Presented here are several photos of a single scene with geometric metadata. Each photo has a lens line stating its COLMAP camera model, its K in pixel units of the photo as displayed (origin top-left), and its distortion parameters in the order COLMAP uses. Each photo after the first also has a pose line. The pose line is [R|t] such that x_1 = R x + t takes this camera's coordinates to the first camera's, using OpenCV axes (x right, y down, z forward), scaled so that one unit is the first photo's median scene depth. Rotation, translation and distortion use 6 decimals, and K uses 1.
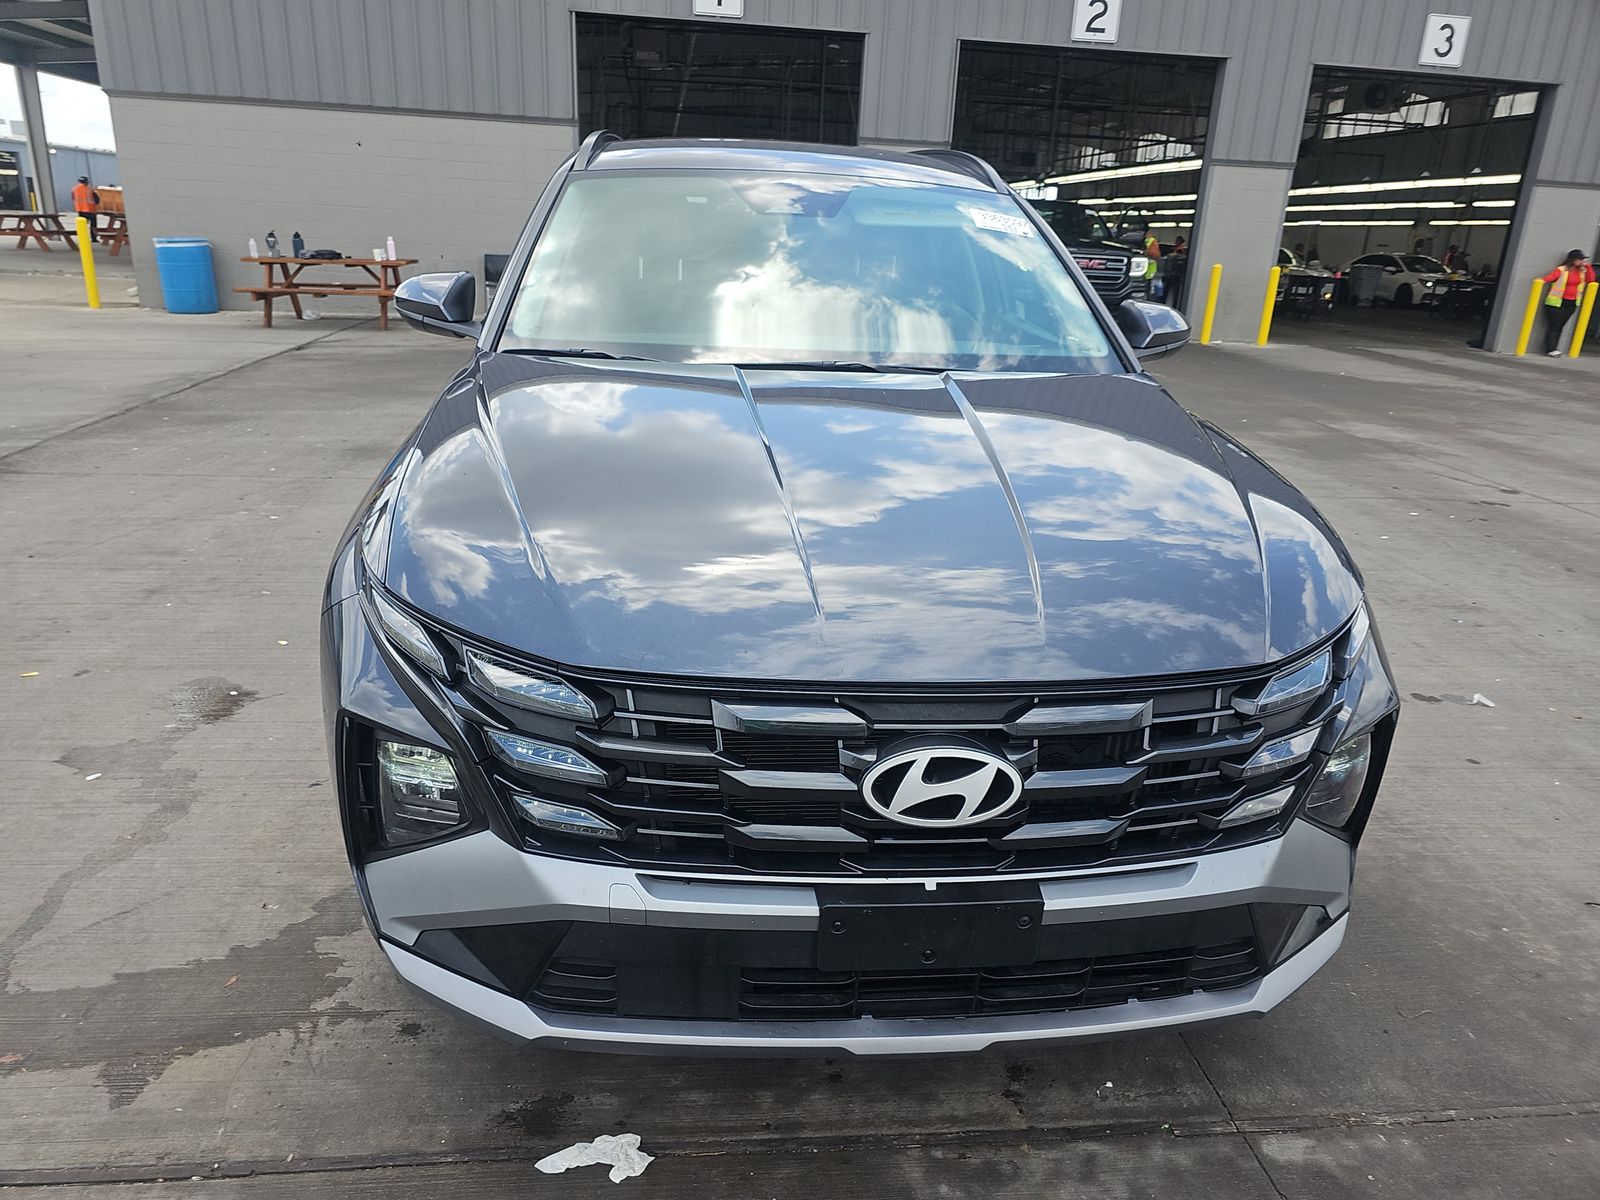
lens RADIAL K [[1064.4, 0, 811.8], [0, 1064.4, 594.6], [0, 0, 1]] dist [0.041213, -0.045805]
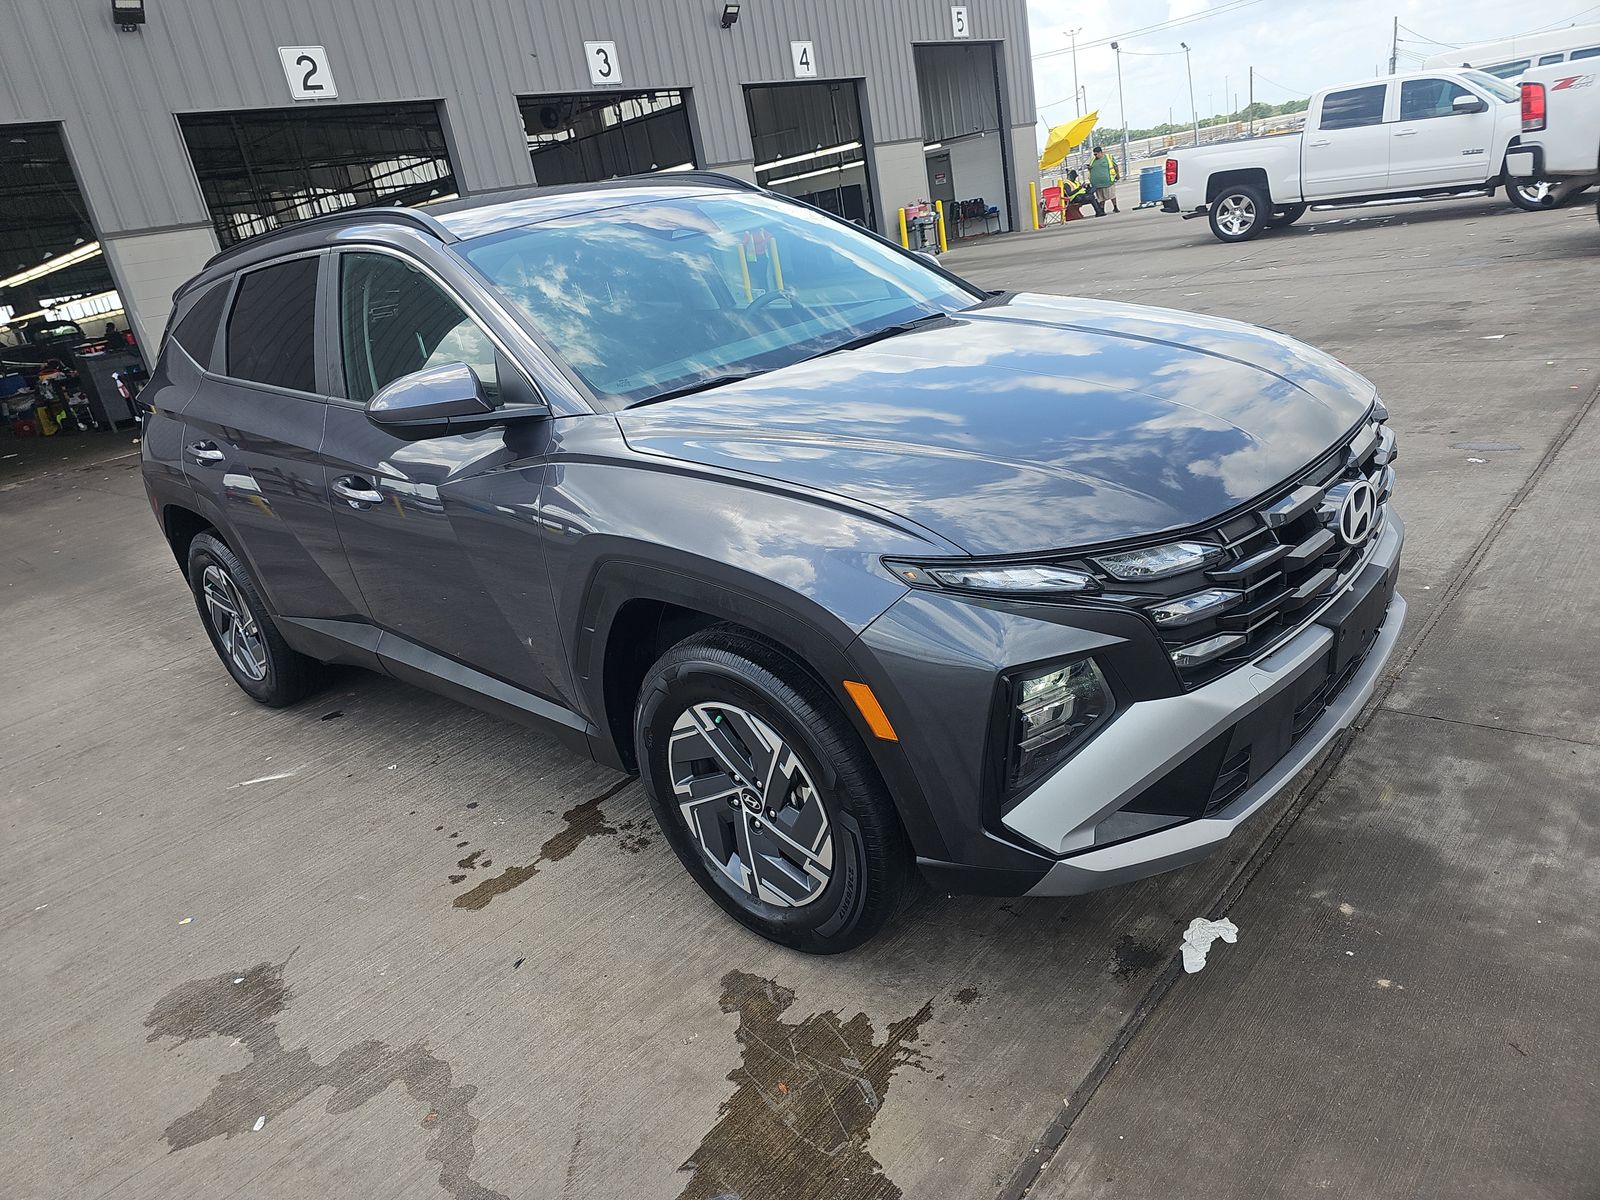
lens RADIAL K [[1051.1, 0, 801.5], [0, 1051.1, 576.1], [0, 0, 1]] dist [0.041187, -0.038985]
pose [[0.731947, -0.377588, 0.567169, -0.332538], [0.403247, 0.911031, 0.086110, -0.044501], [-0.549223, 0.165681, 0.819087, 0.062034]]
